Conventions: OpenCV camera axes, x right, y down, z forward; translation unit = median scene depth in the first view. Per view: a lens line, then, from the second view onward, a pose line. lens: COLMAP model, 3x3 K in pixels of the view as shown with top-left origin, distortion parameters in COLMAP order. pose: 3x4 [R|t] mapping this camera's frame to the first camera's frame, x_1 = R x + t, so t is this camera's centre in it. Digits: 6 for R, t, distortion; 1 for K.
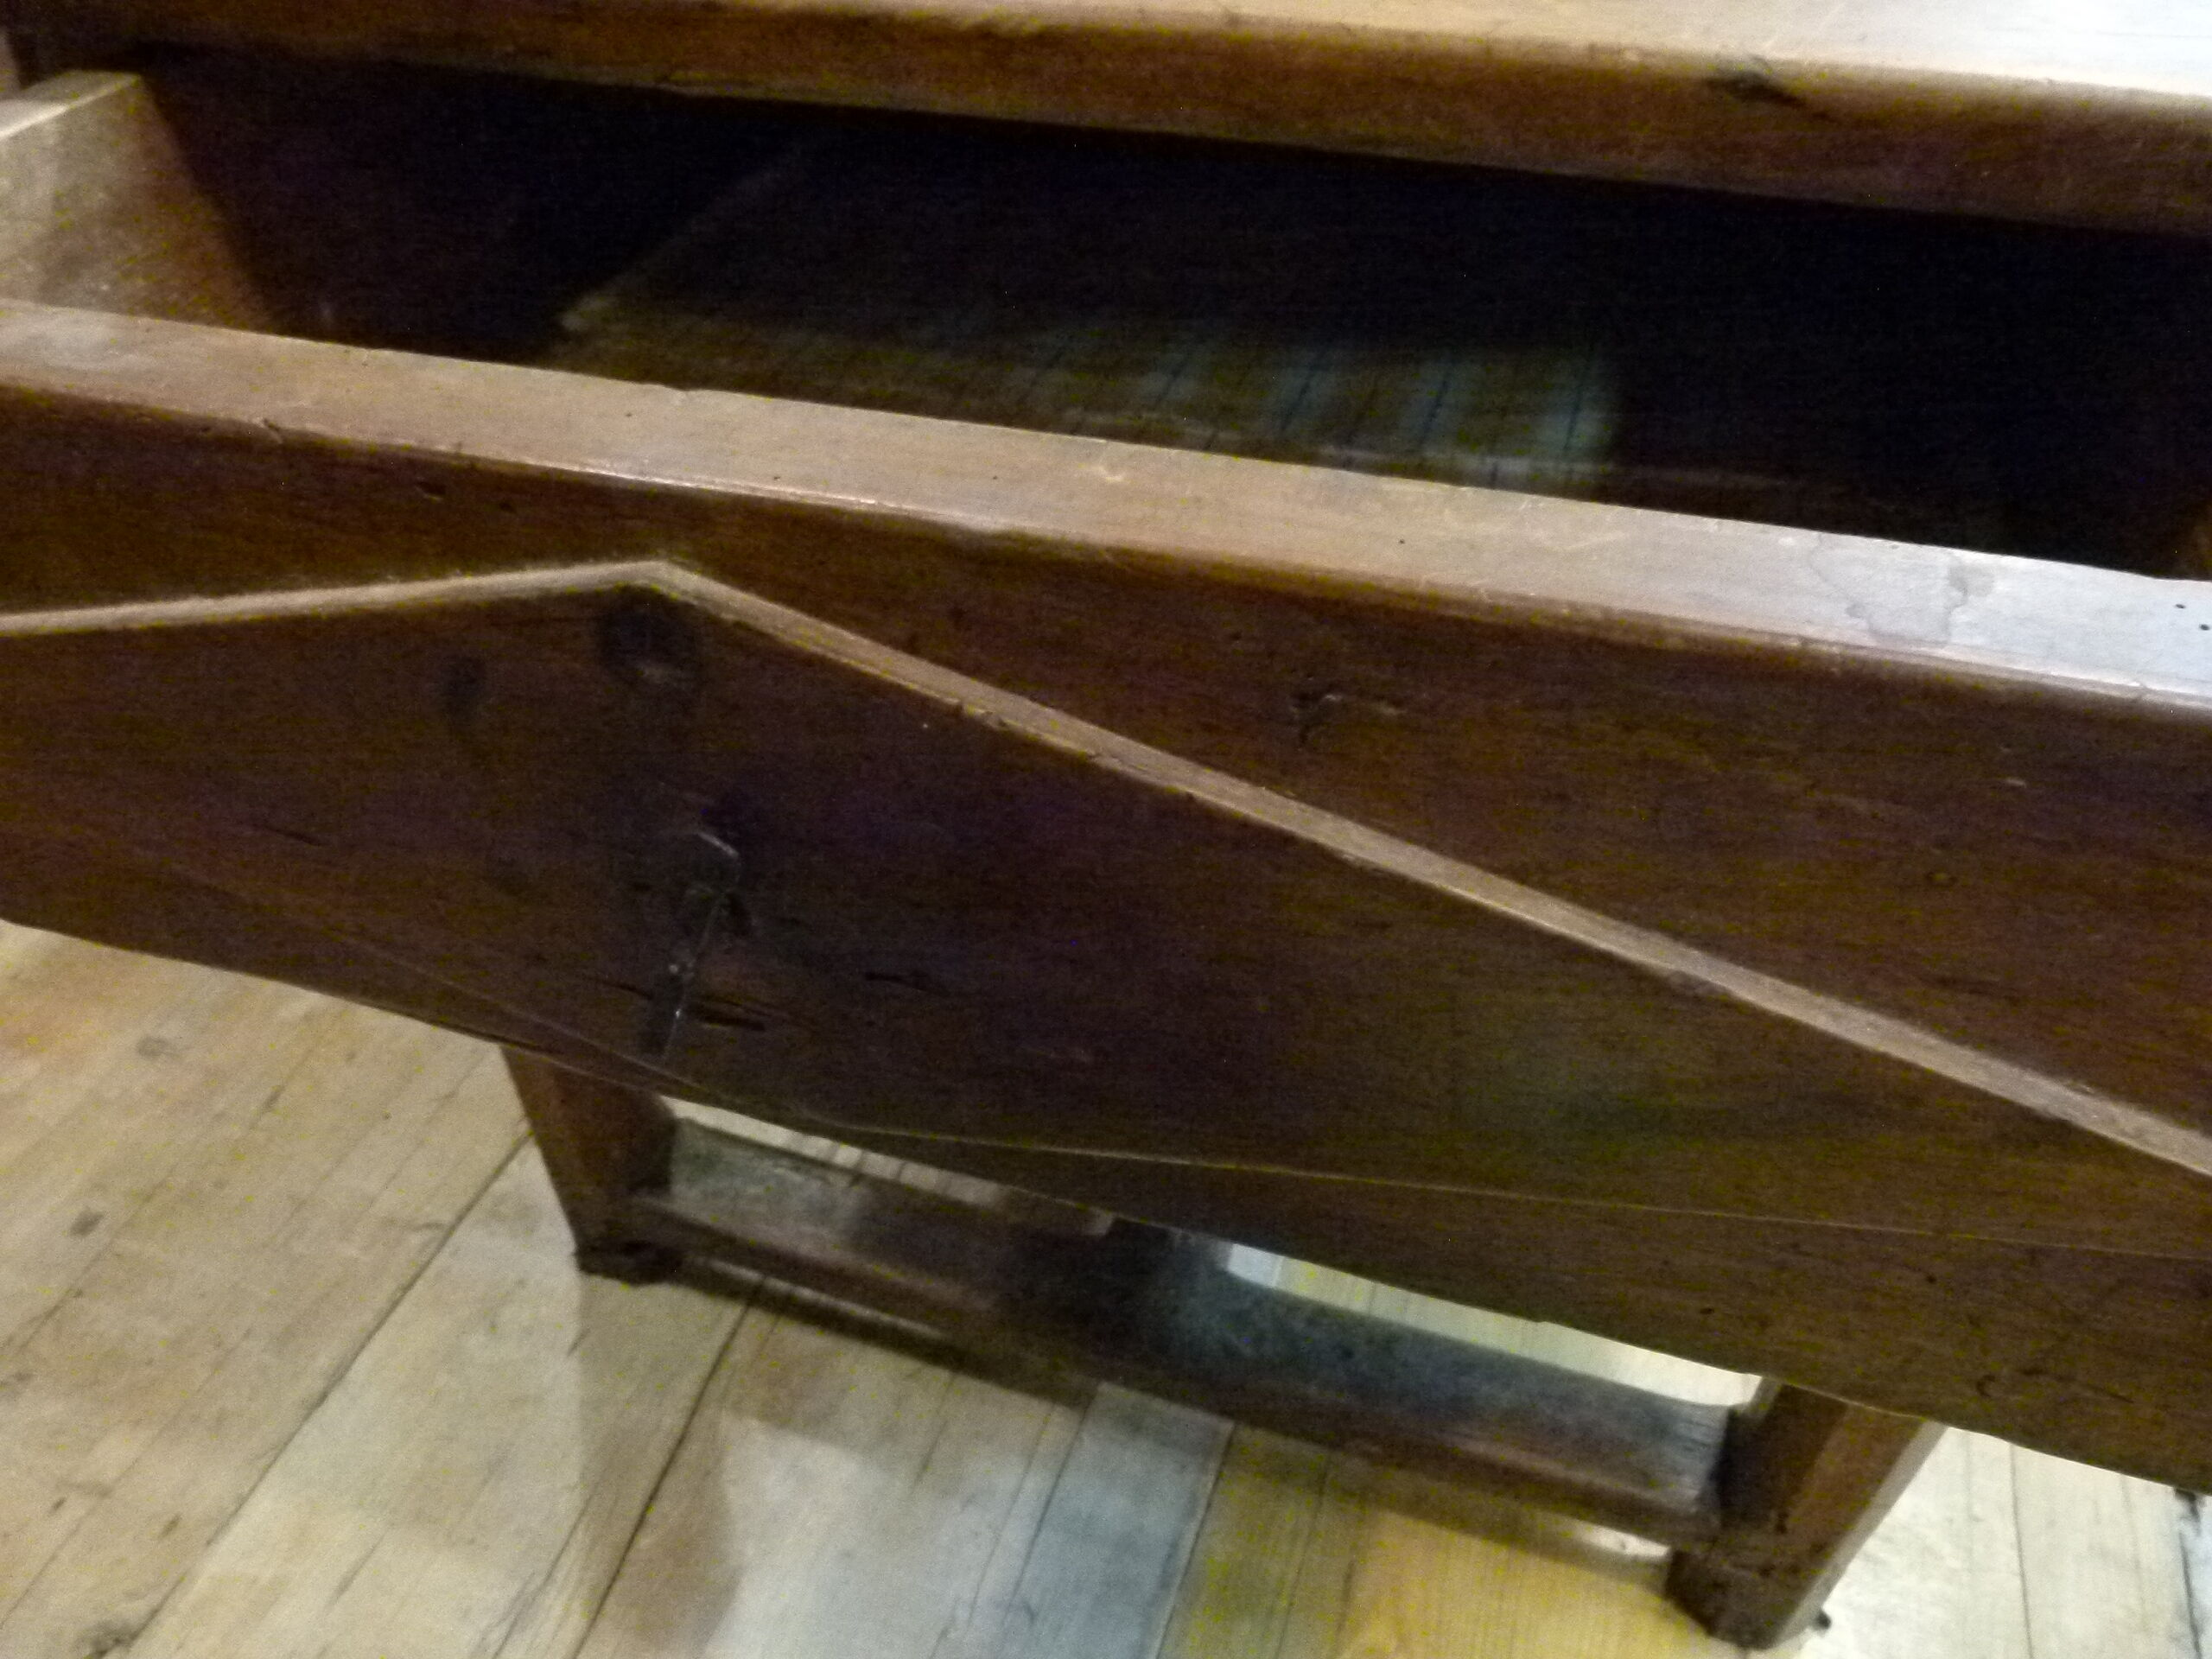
lens RADIAL K [[1651.1, 0, 1098.8], [0, 1651.1, 831.5], [0, 0, 1]] dist [-0.028412, 0.005776]
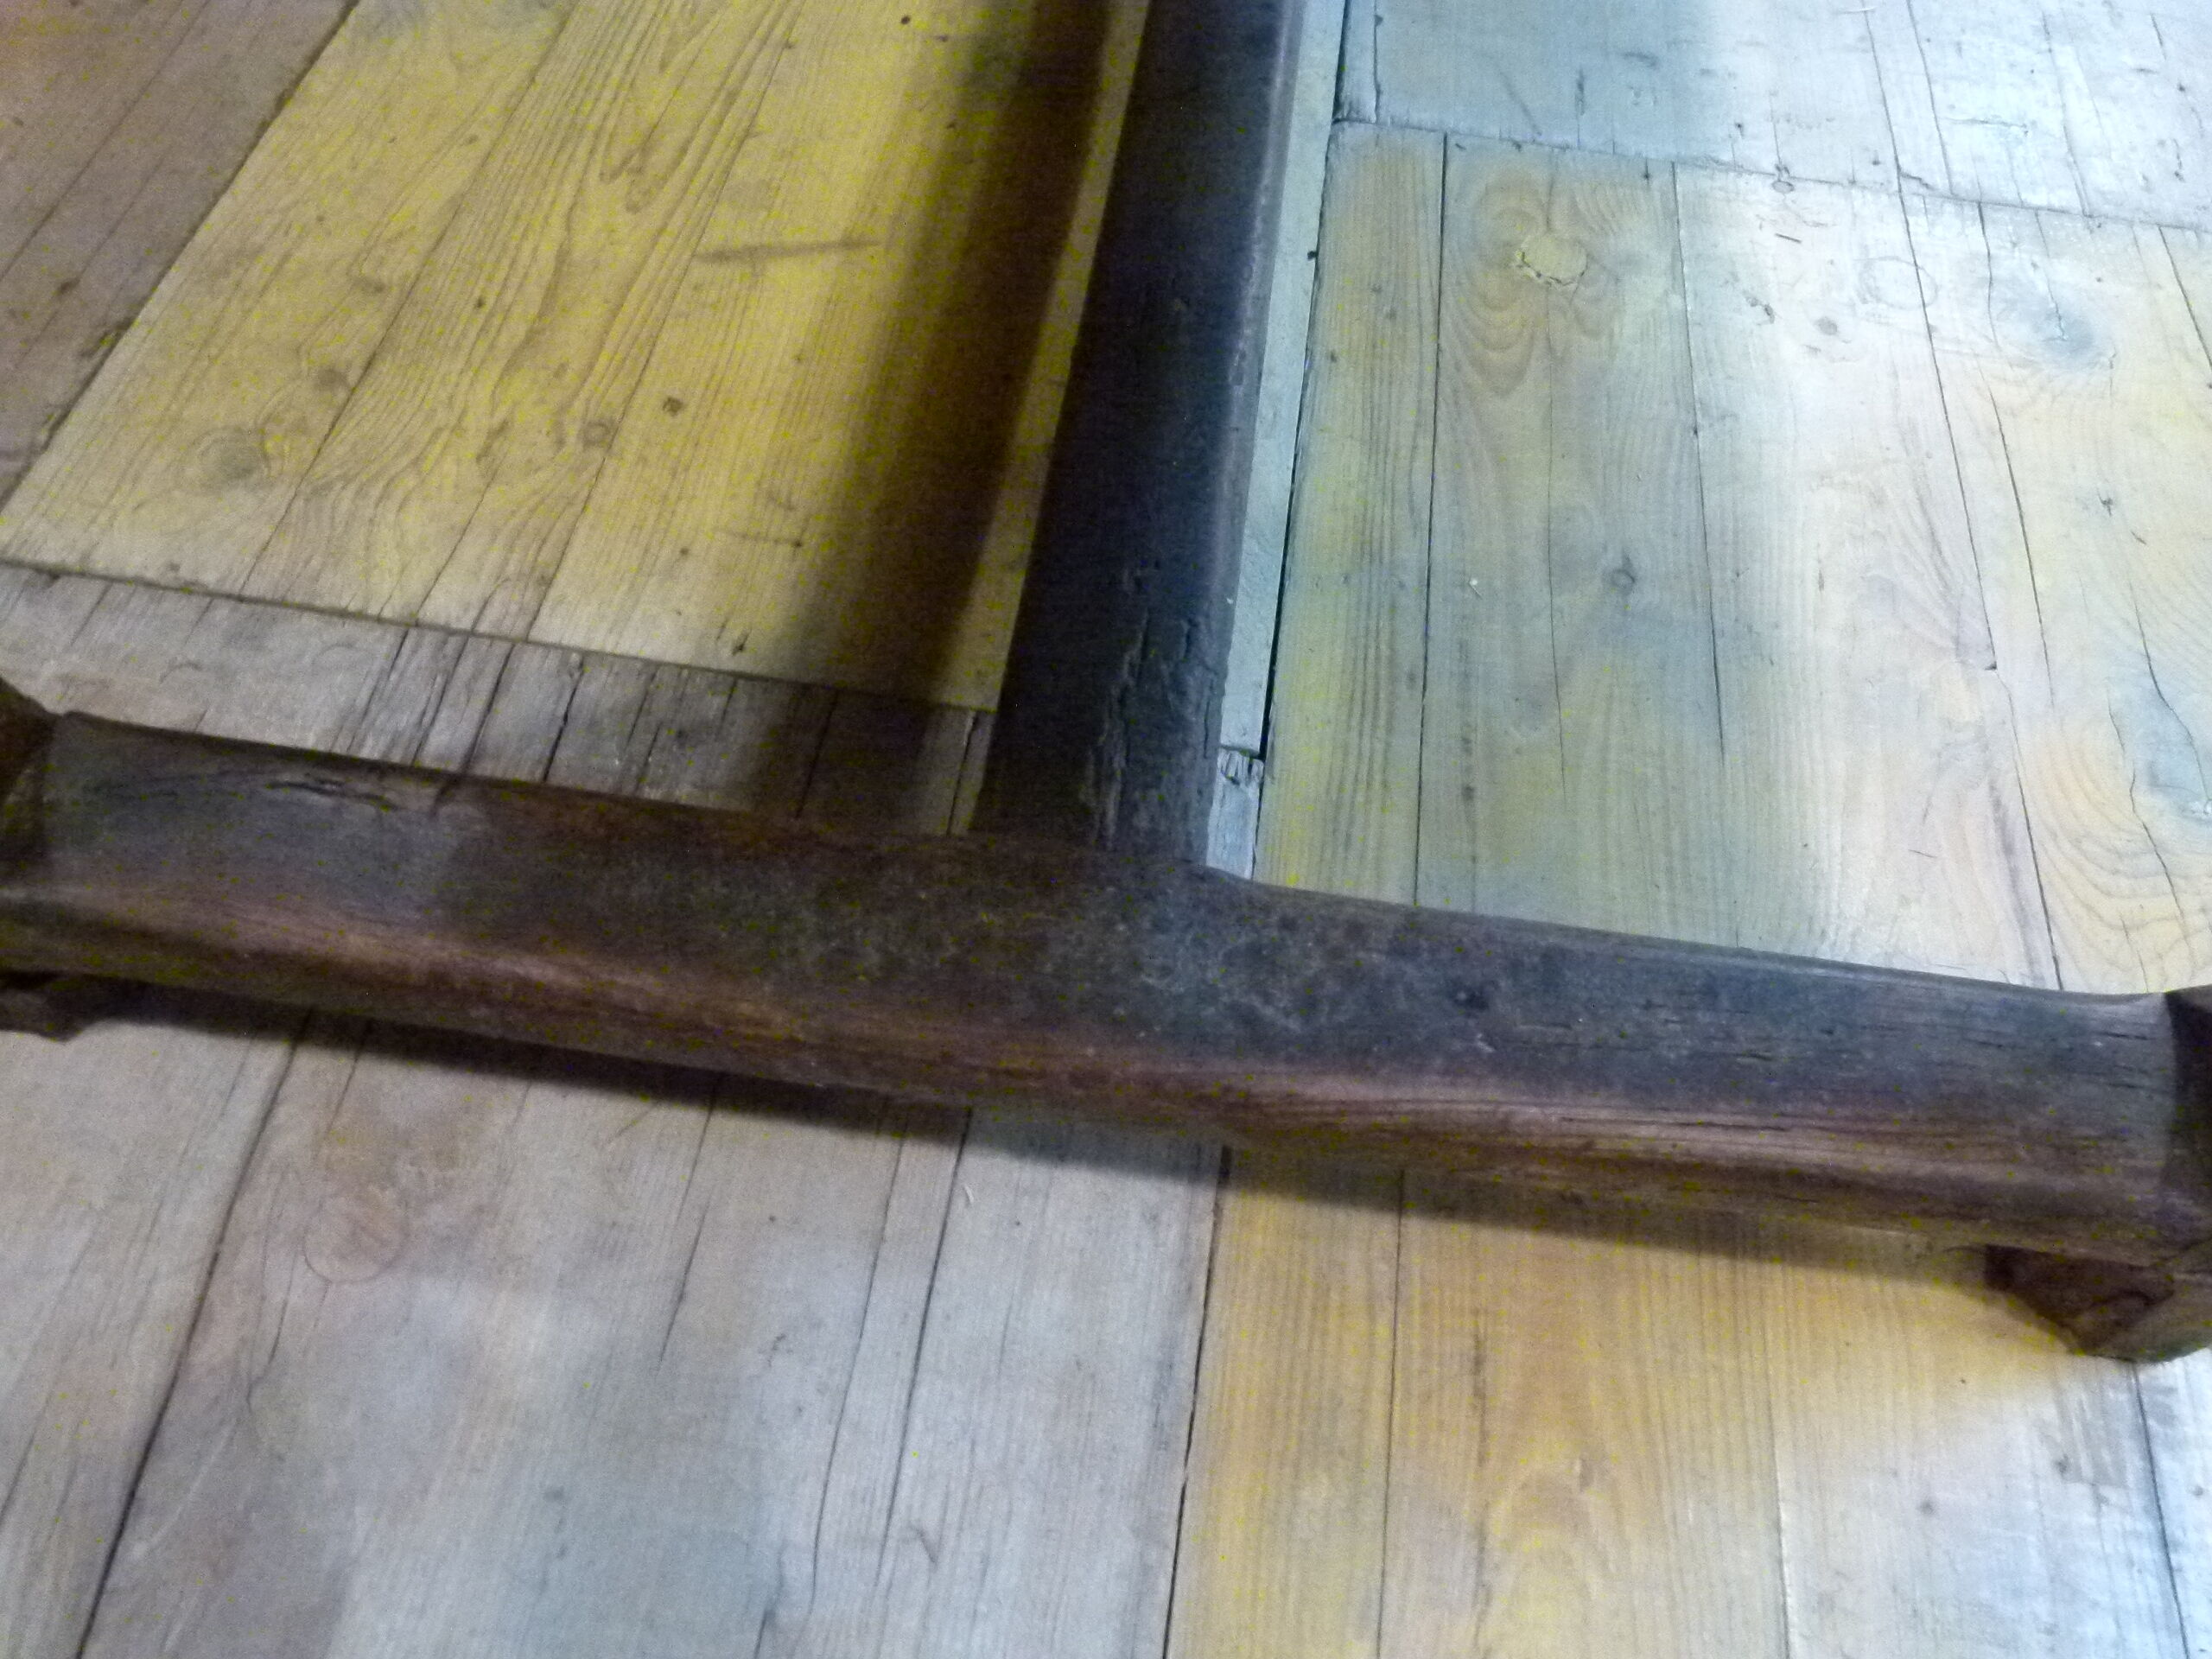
lens RADIAL K [[1651.1, 0, 1101.4], [0, 1651.1, 814.1], [0, 0, 1]] dist [-0.028412, 0.005776]
pose [[0.979075, -0.134284, 0.152907, -0.032536], [0.085985, 0.953994, 0.287232, 0.094979], [-0.184443, -0.268074, 0.945578, 0.503578]]
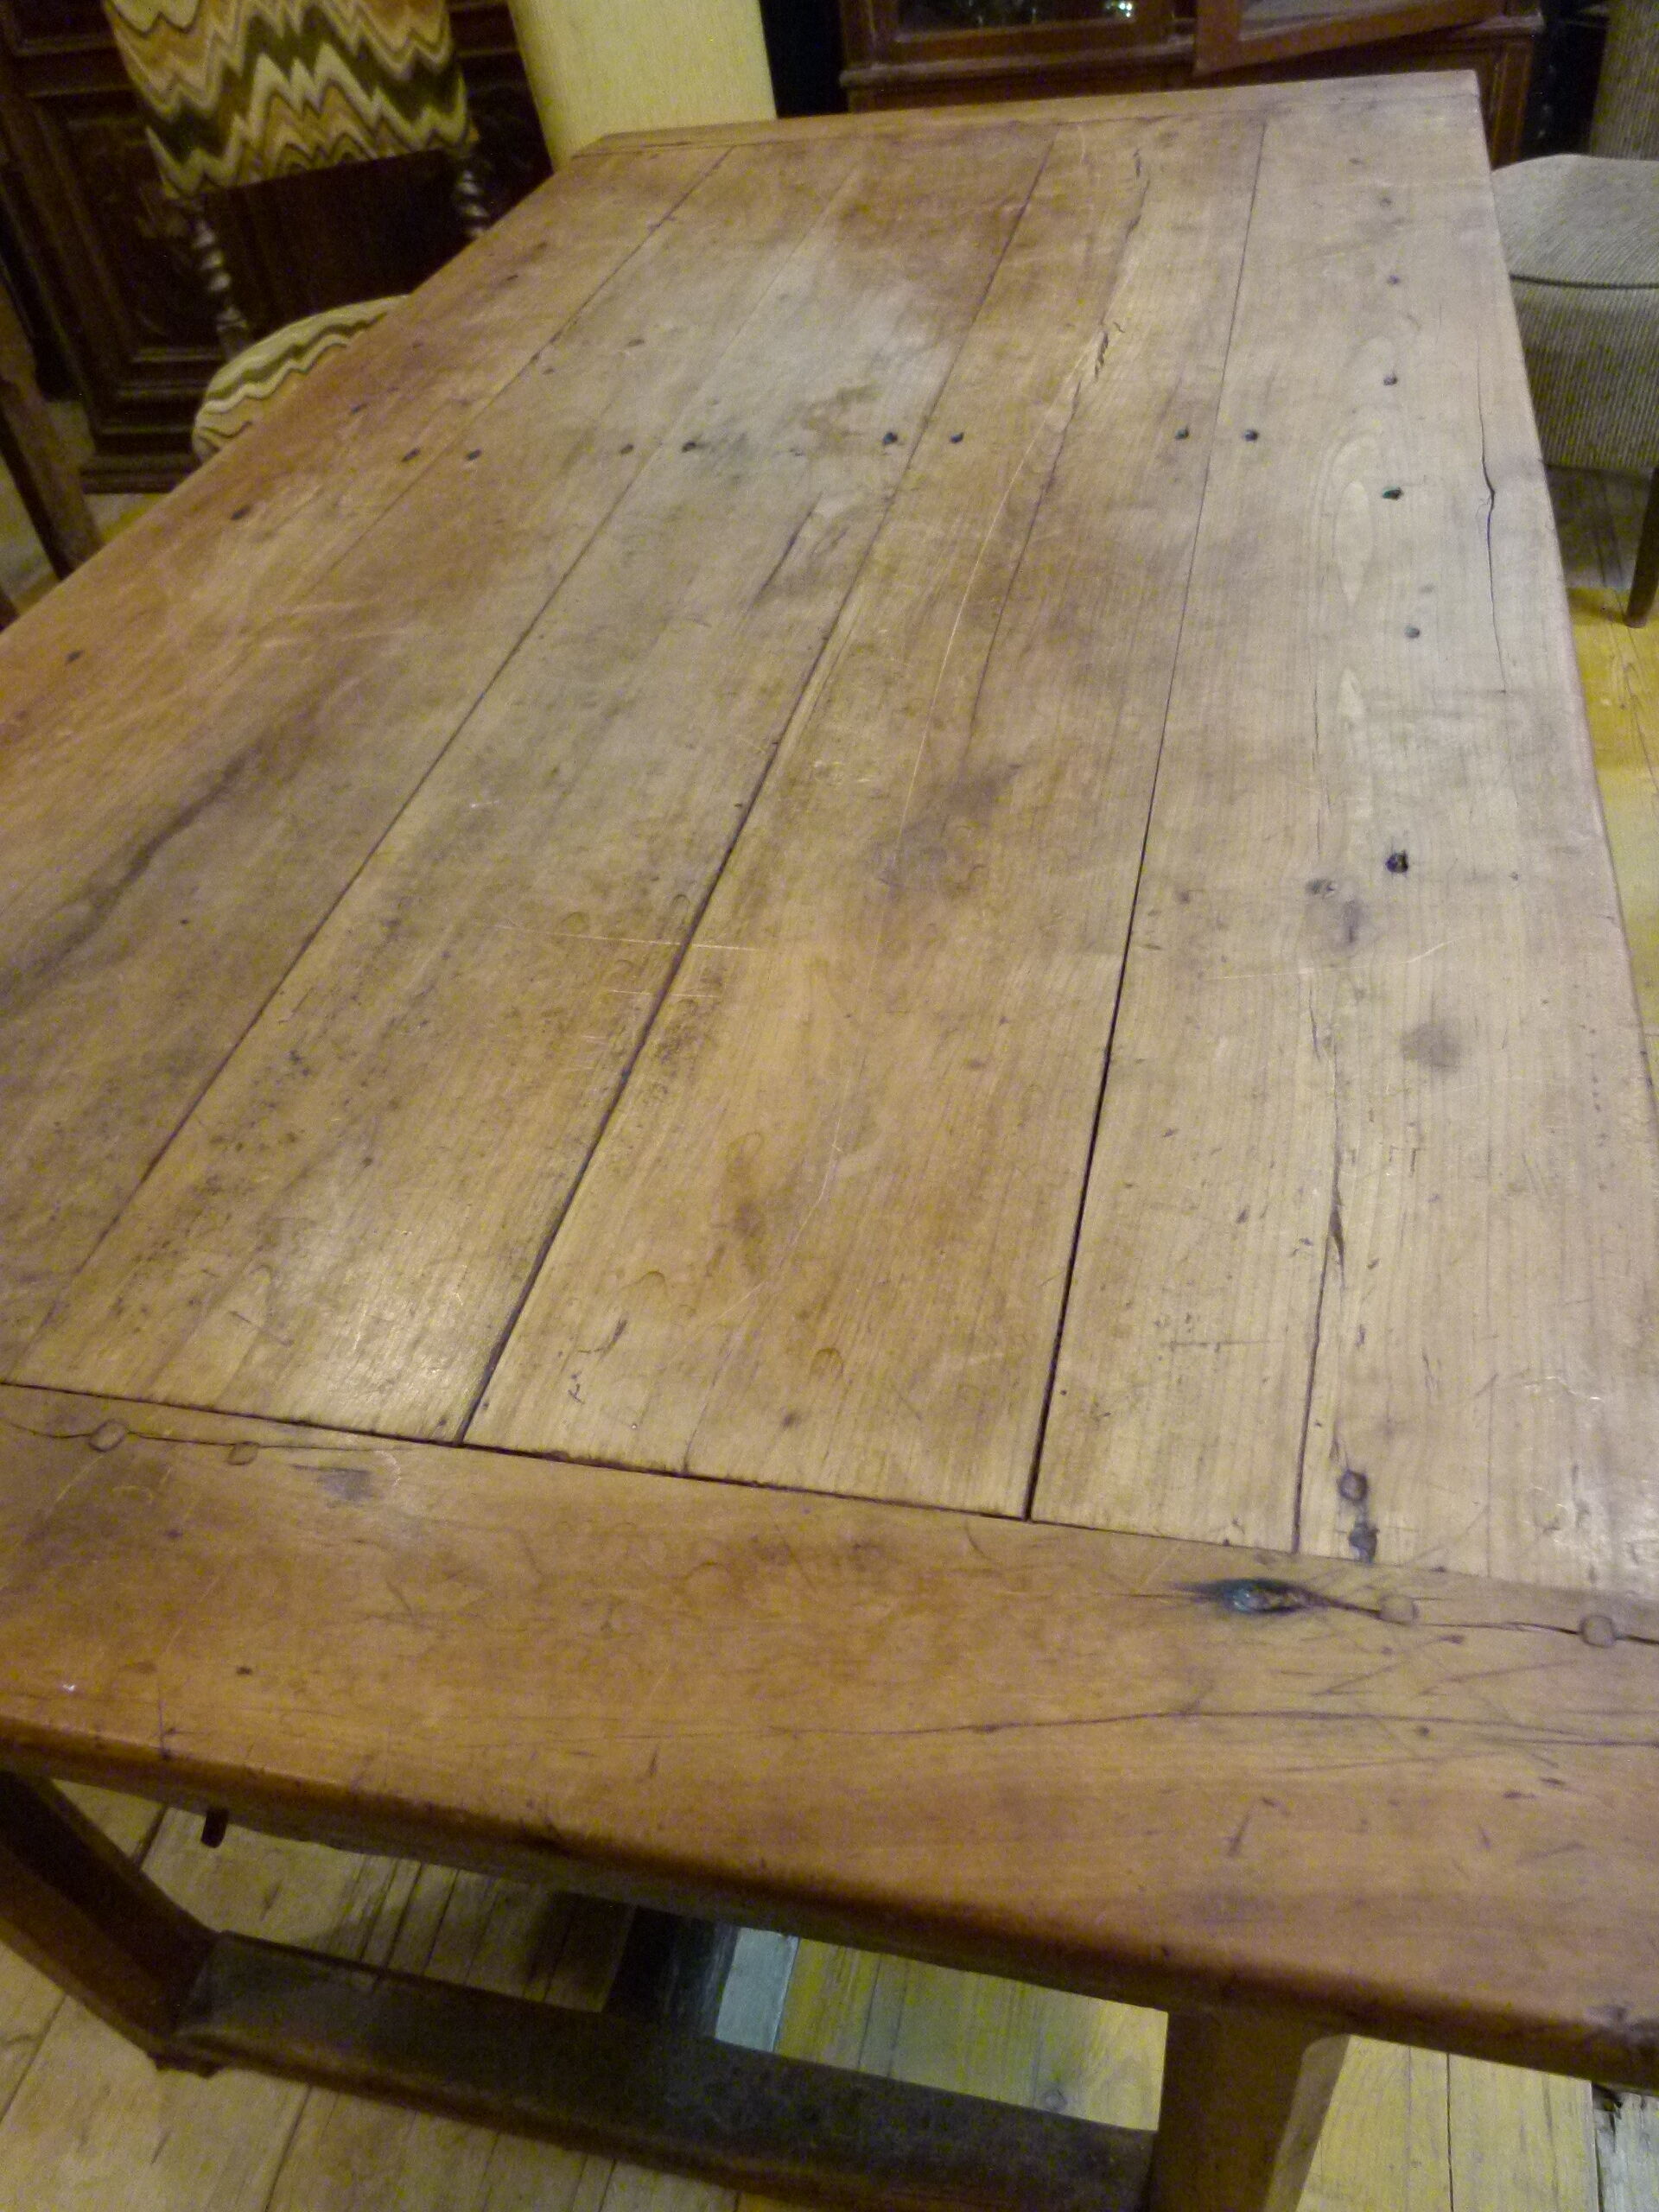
lens RADIAL K [[1651.1, 0, 842.0], [0, 1651.1, 1114.7], [0, 0, 1]] dist [-0.028412, 0.005776]
pose [[0.988069, -0.154010, -0.000528, 0.250352], [0.153955, 0.987616, 0.030195, -0.347529], [-0.004128, -0.029916, 0.999544, -0.071925]]
